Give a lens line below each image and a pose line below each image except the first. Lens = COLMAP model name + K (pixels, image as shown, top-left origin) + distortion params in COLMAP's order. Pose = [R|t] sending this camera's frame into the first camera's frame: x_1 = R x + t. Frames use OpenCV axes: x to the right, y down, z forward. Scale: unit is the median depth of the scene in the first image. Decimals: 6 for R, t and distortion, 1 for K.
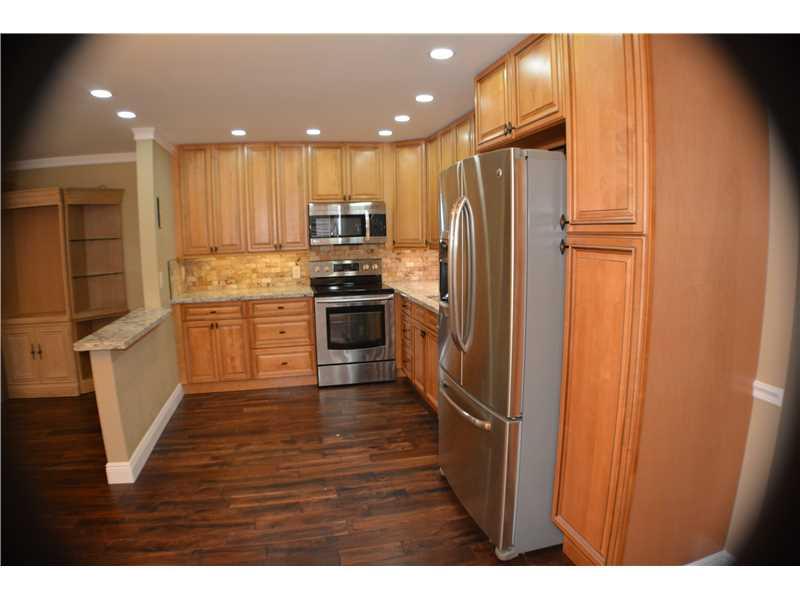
lens RADIAL K [[544.9, 0, 399.9], [0, 544.9, 297.5], [0, 0, 1]] dist [-0.144745, 0.008040]
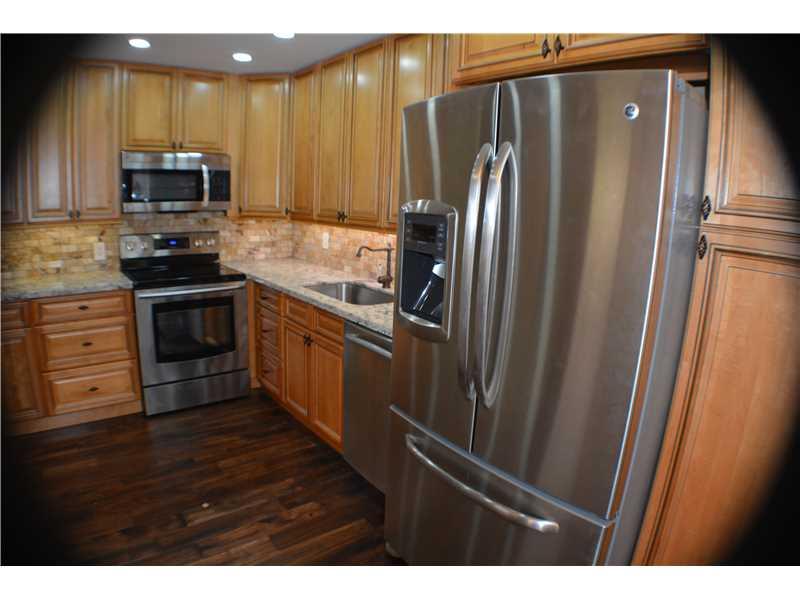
lens RADIAL K [[544.9, 0, 434.7], [0, 544.9, 300.3], [0, 0, 1]] dist [-0.144745, 0.008040]
pose [[0.899458, -0.032204, 0.435818, -0.099076], [0.001548, 0.997510, 0.070515, -0.031520], [-0.437004, -0.062750, 0.897268, 0.240905]]
